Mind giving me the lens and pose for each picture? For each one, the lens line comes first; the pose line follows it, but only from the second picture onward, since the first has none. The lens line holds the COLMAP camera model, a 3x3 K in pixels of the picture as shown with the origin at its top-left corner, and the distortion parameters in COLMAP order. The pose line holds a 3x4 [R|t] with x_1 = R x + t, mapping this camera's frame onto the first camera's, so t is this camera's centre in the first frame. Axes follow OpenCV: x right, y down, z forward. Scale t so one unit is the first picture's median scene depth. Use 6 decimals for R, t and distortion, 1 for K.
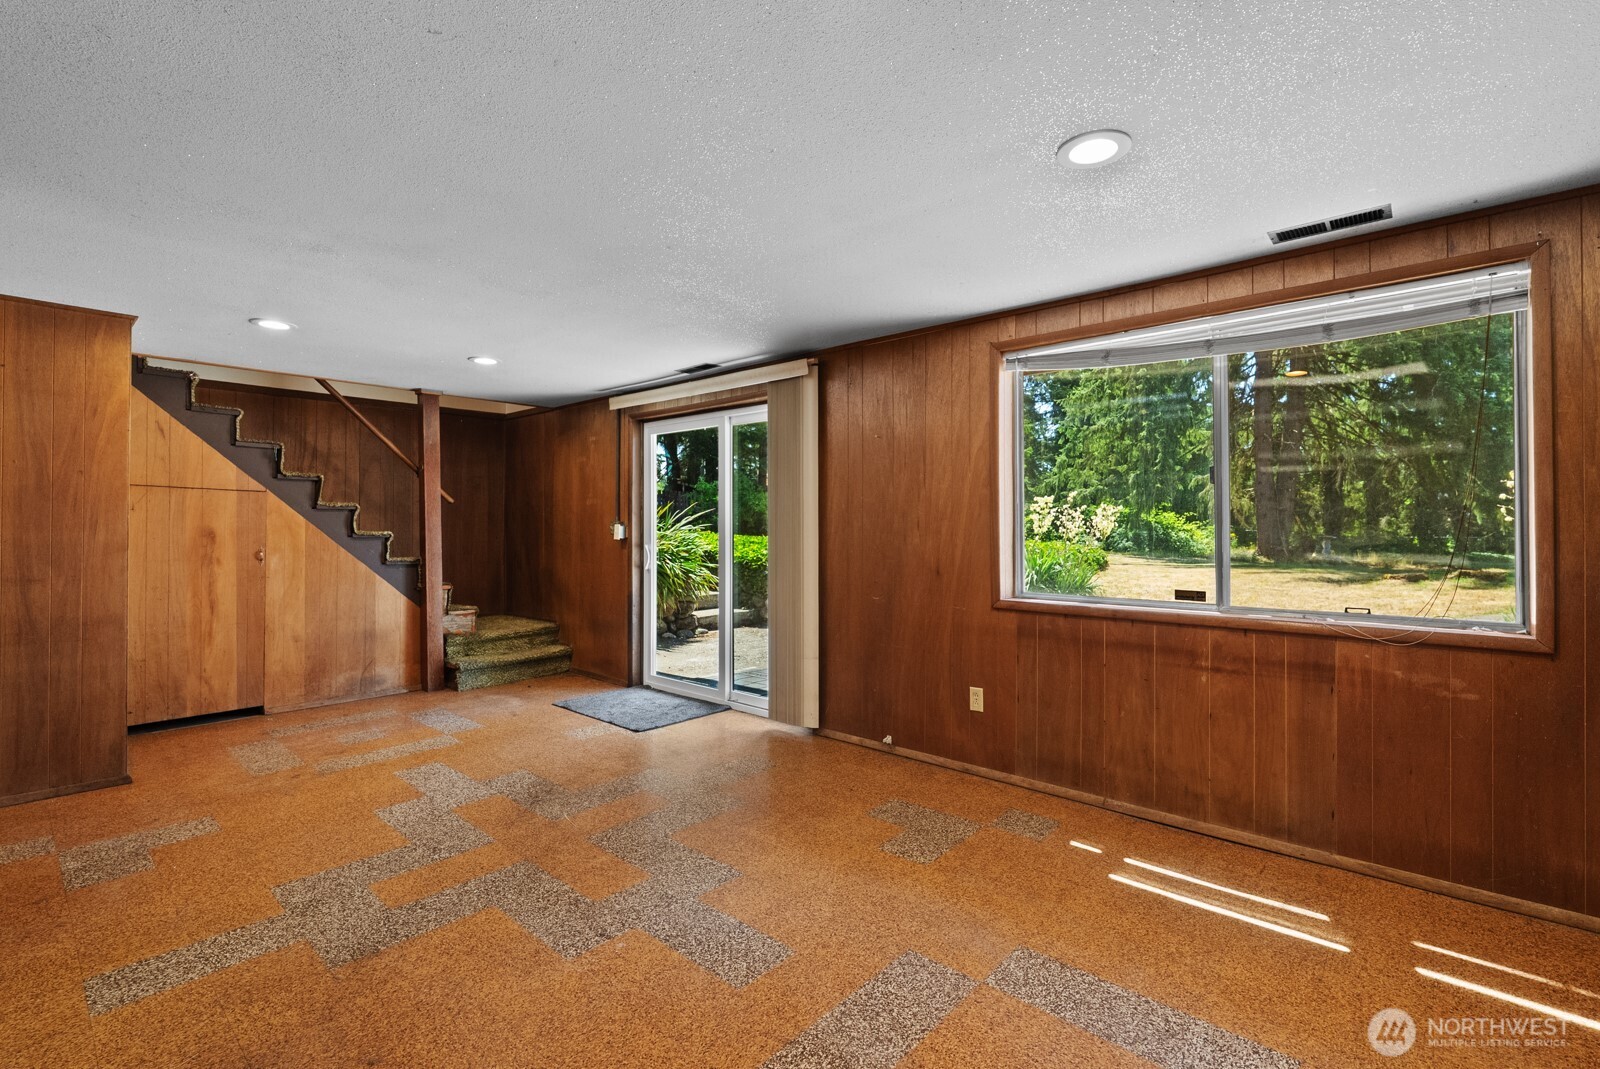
lens RADIAL K [[710.6, 0, 799.9], [0, 710.6, 507.7], [0, 0, 1]] dist [-0.001005, 0.000171]
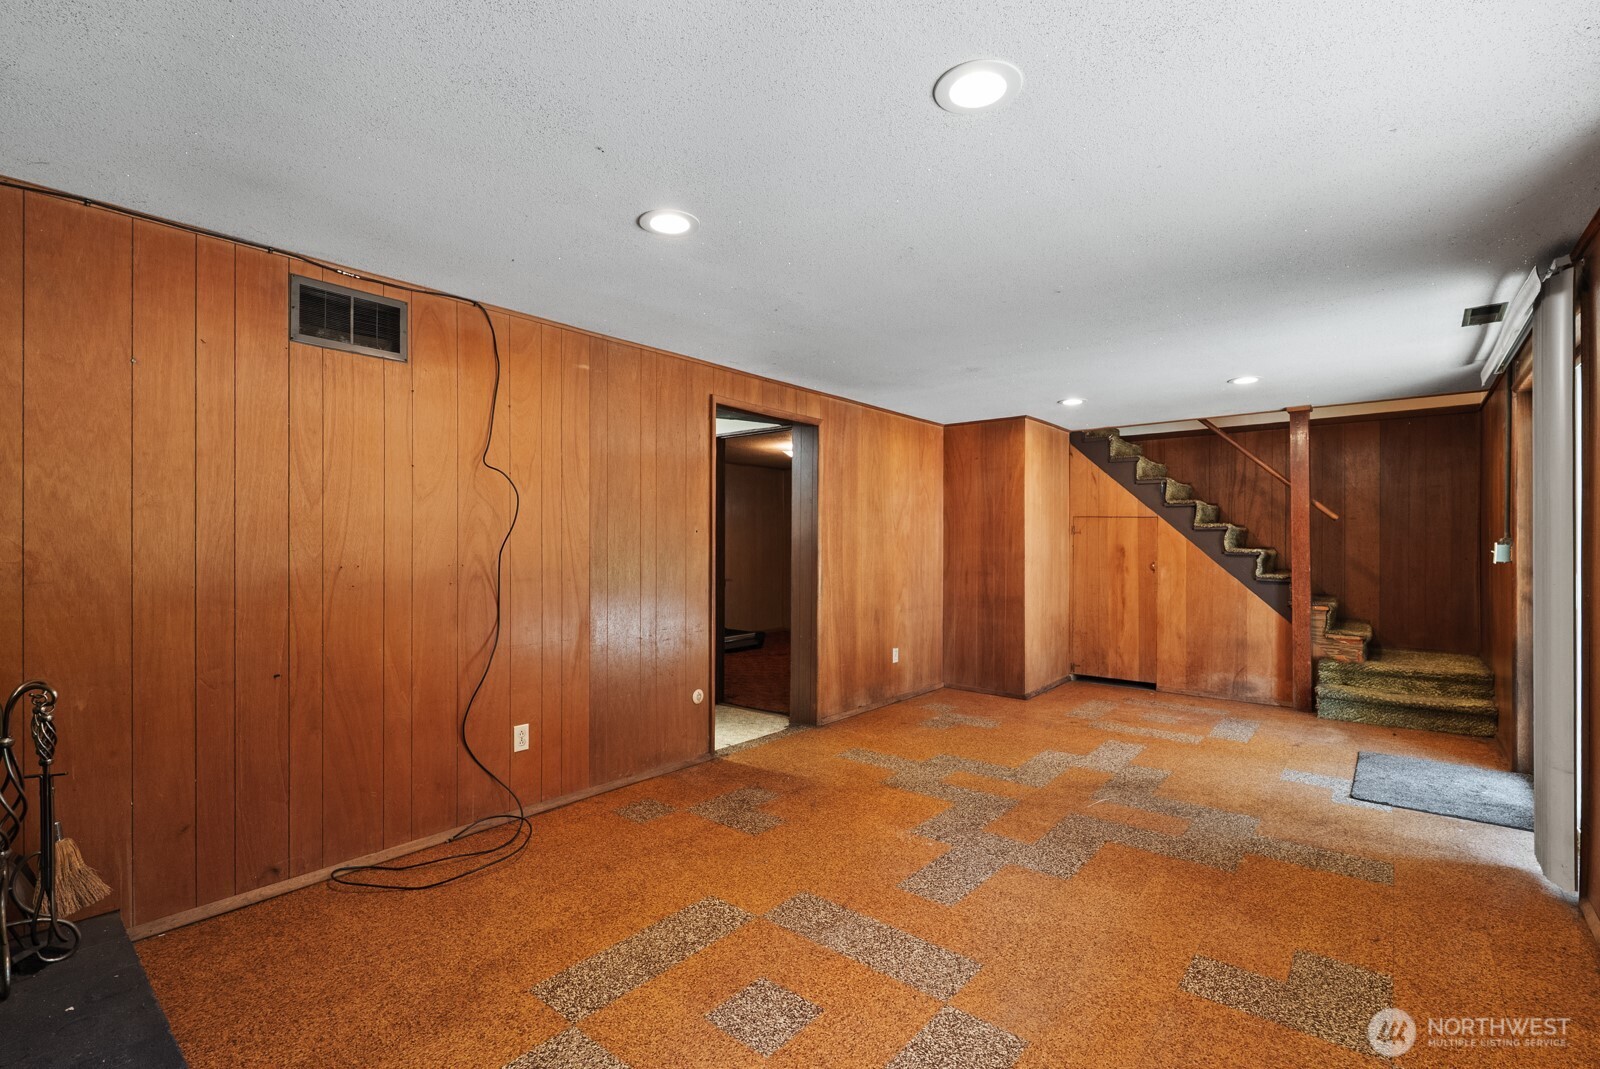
lens RADIAL K [[711.6, 0, 806.6], [0, 711.6, 530.1], [0, 0, 1]] dist [-0.003089, -0.000691]
pose [[0.043274, -0.019015, -0.998882, 0.656930], [0.025052, 0.999525, -0.017942, 0.009855], [0.998749, -0.024248, 0.043730, 0.407253]]
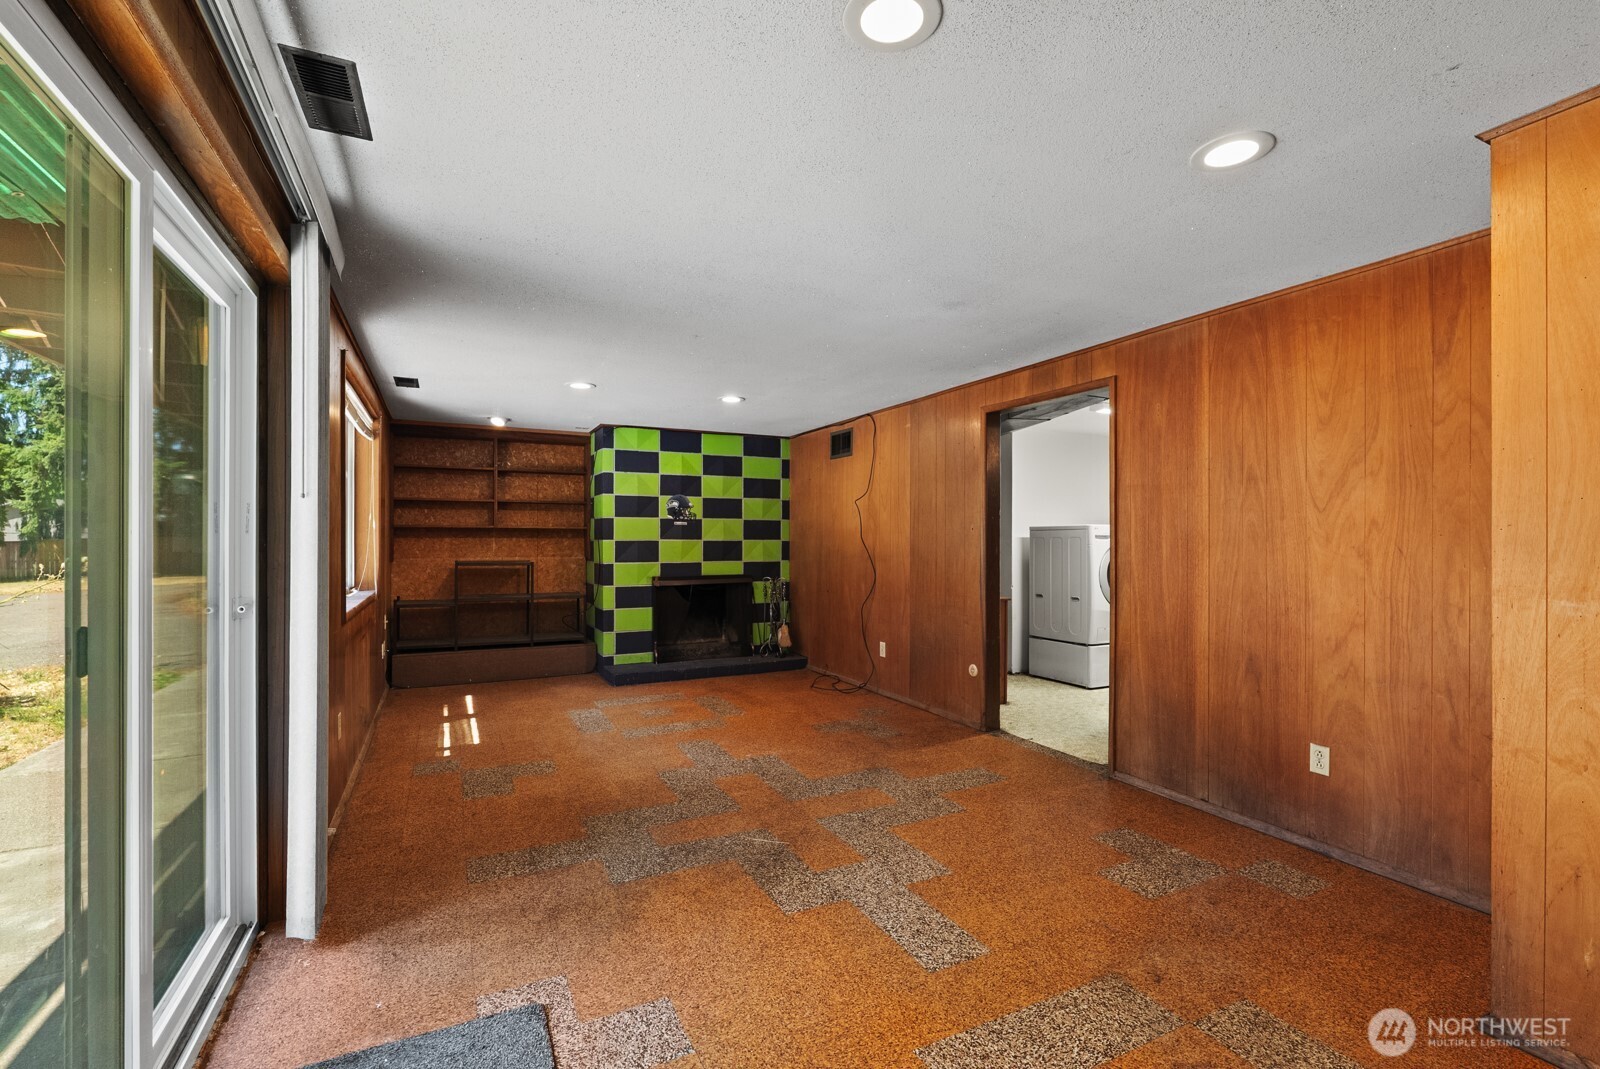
lens RADIAL K [[711.6, 0, 806.6], [0, 711.6, 530.1], [0, 0, 1]] dist [-0.003089, -0.000691]
pose [[-0.933020, 0.005290, 0.359786, -0.633321], [-0.009160, 0.999219, -0.038446, 0.041541], [-0.359708, -0.039167, -0.932242, 1.593977]]
